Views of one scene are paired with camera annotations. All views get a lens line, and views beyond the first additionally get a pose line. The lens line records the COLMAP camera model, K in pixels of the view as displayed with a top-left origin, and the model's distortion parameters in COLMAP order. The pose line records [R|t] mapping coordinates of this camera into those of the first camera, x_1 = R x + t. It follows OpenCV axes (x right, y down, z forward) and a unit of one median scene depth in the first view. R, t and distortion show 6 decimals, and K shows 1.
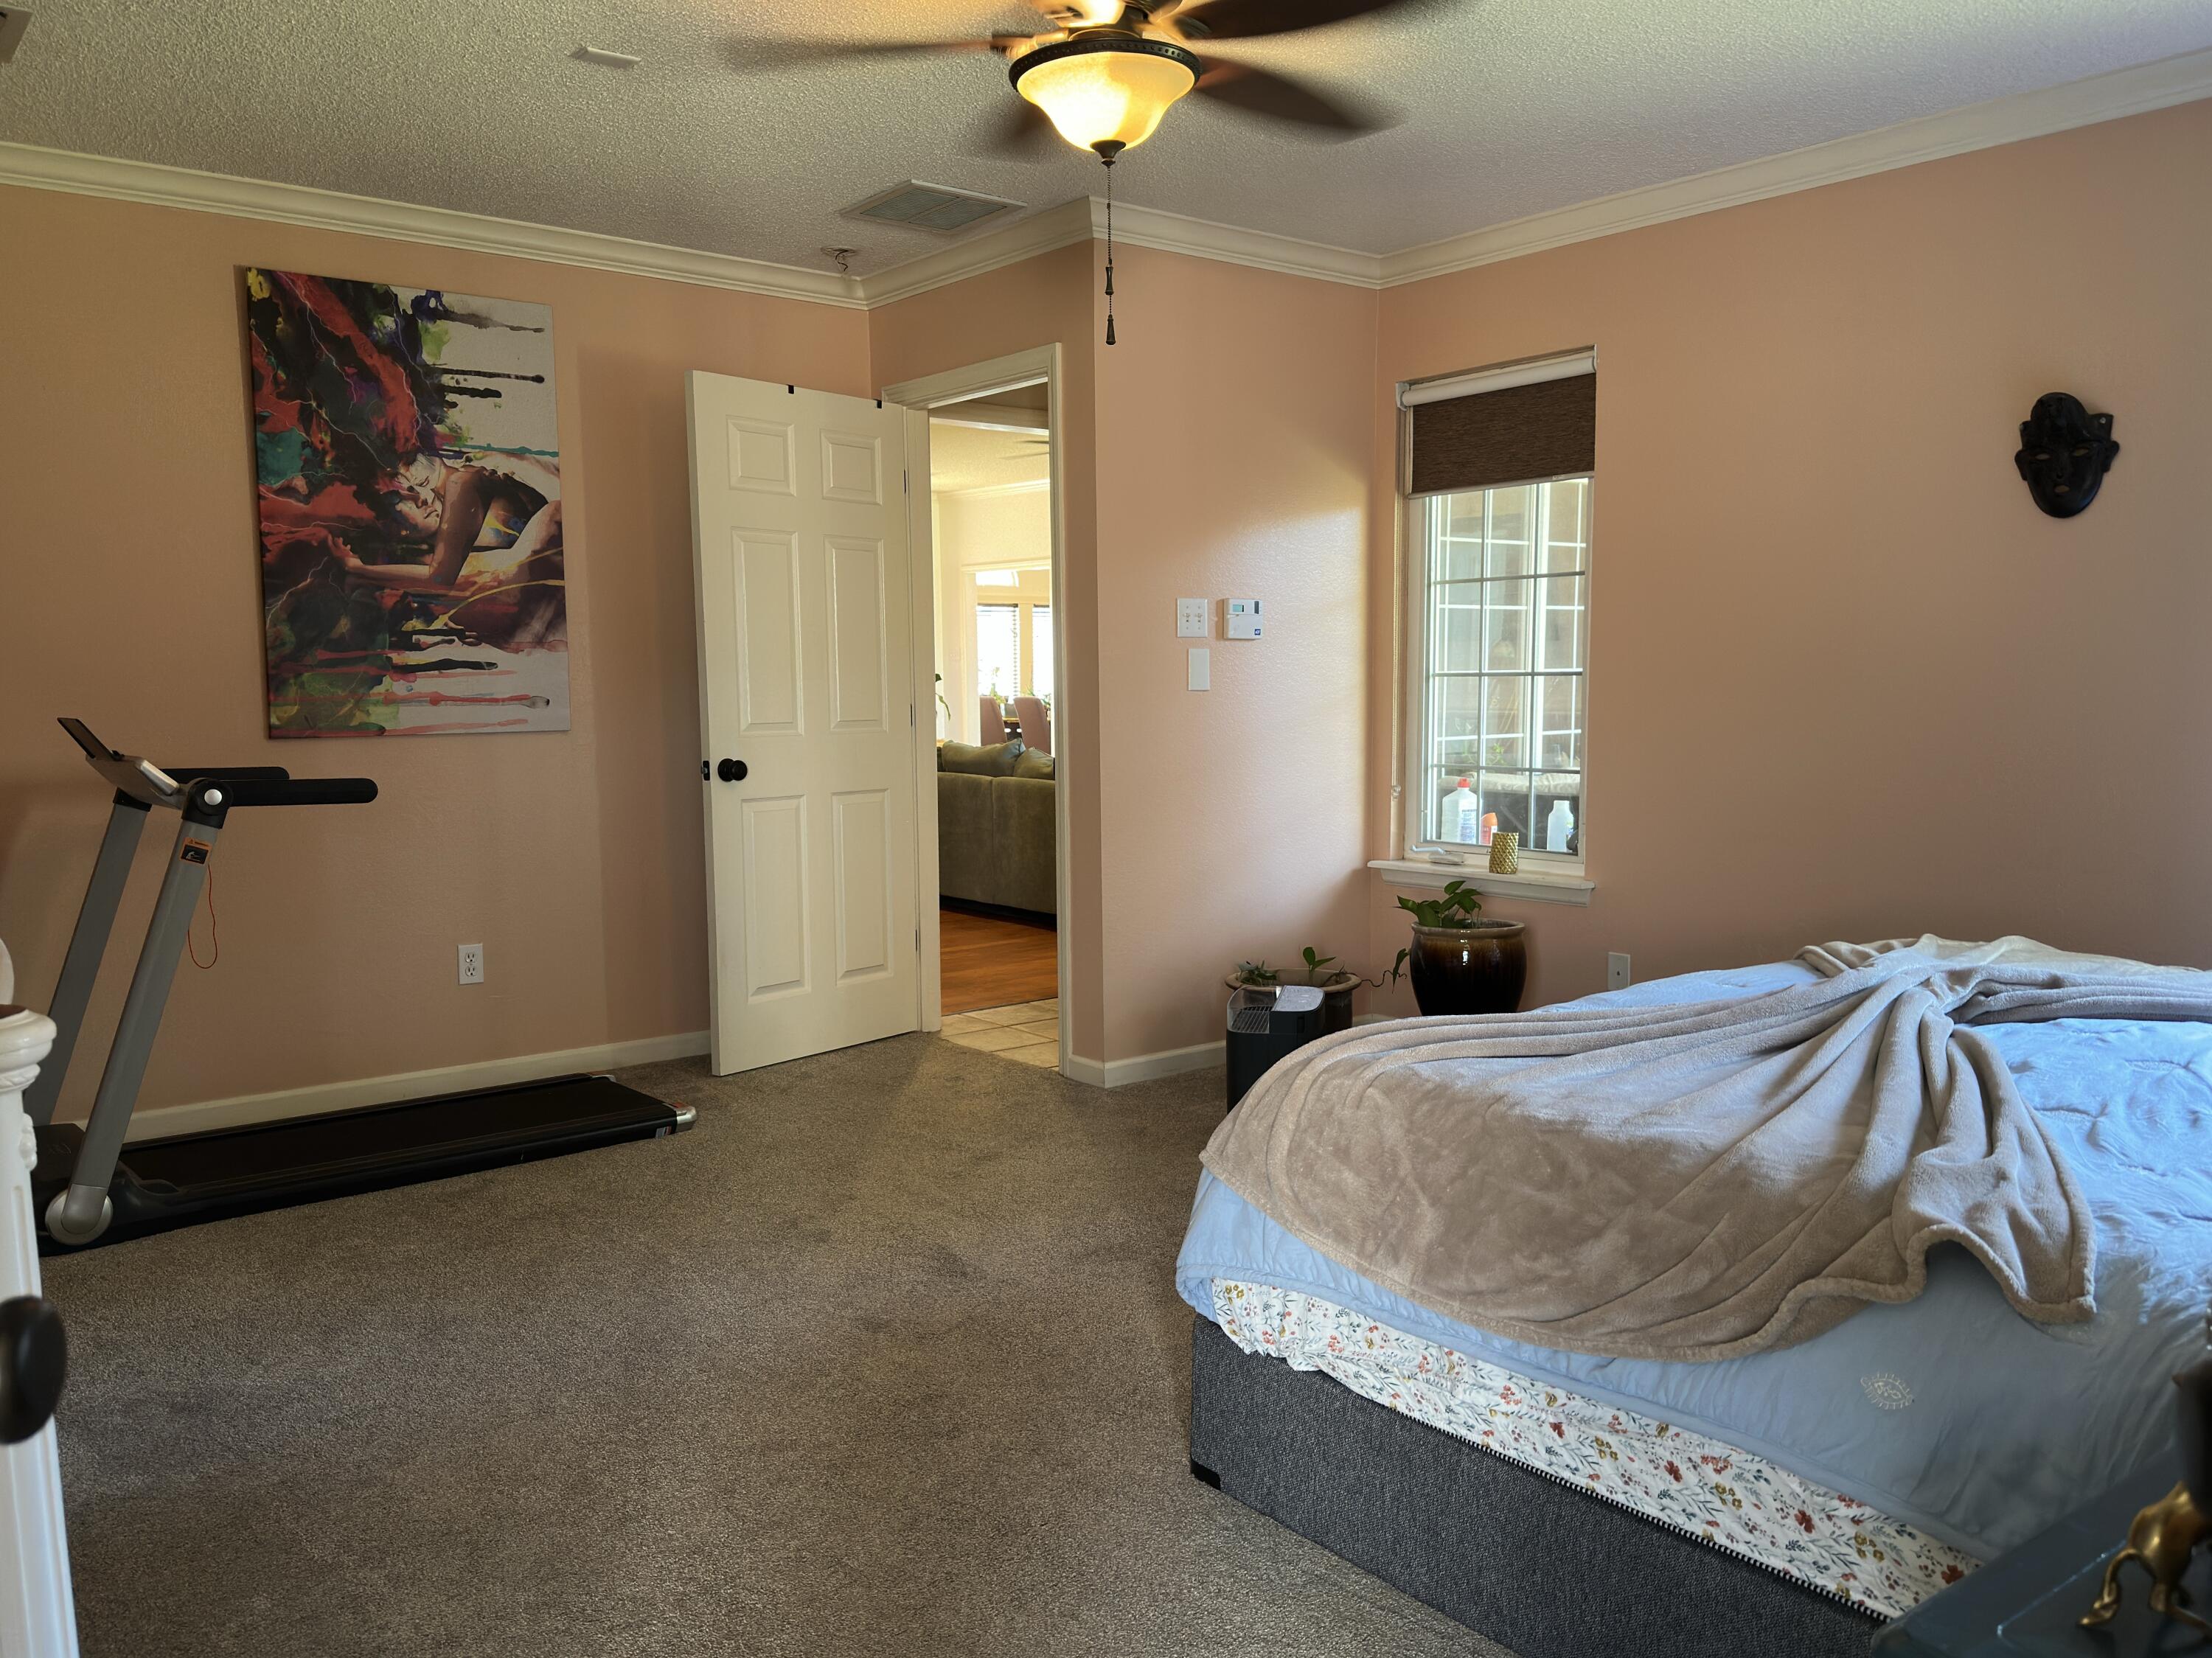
lens RADIAL K [[1746.6, 0, 1117.9], [0, 1746.6, 827.5], [0, 0, 1]] dist [0.162618, -0.285862]
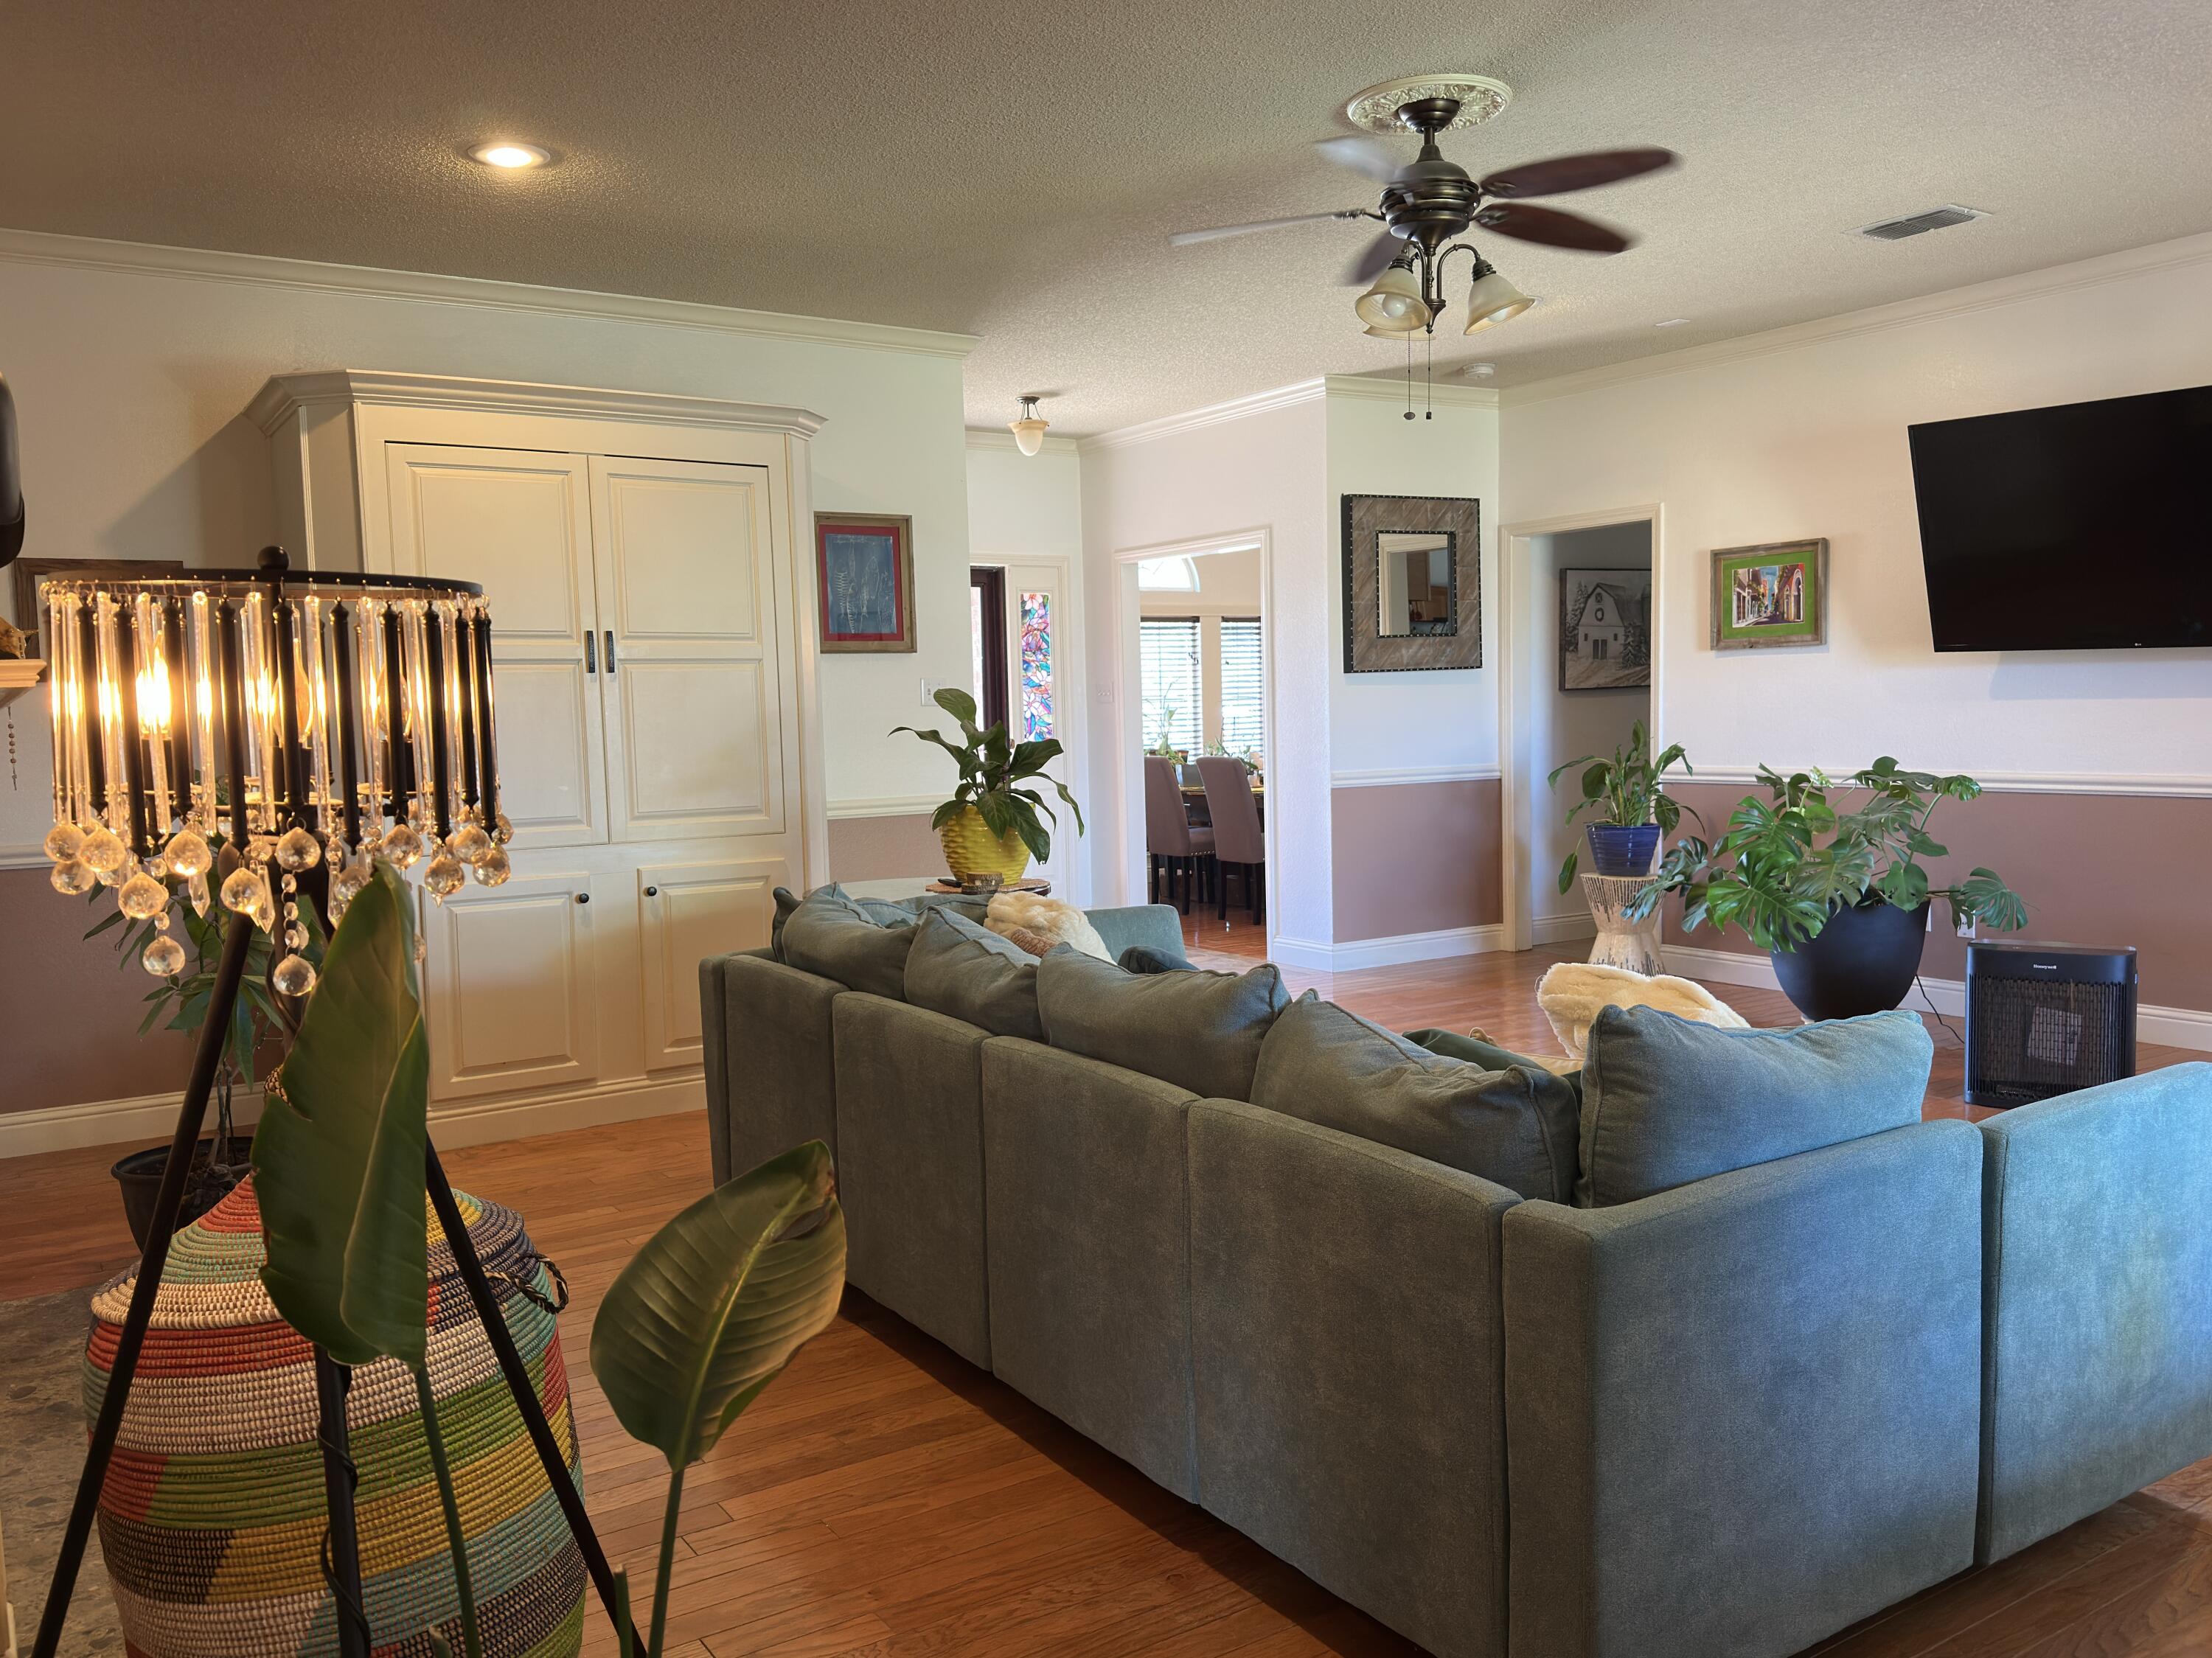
lens RADIAL K [[1746.6, 0, 1117.9], [0, 1746.6, 827.5], [0, 0, 1]] dist [0.162618, -0.285862]
pose [[0.995370, -0.013009, -0.095238, -0.025260], [0.011153, 0.999738, -0.019993, -0.033006], [0.095473, 0.018839, 0.995254, 0.323446]]
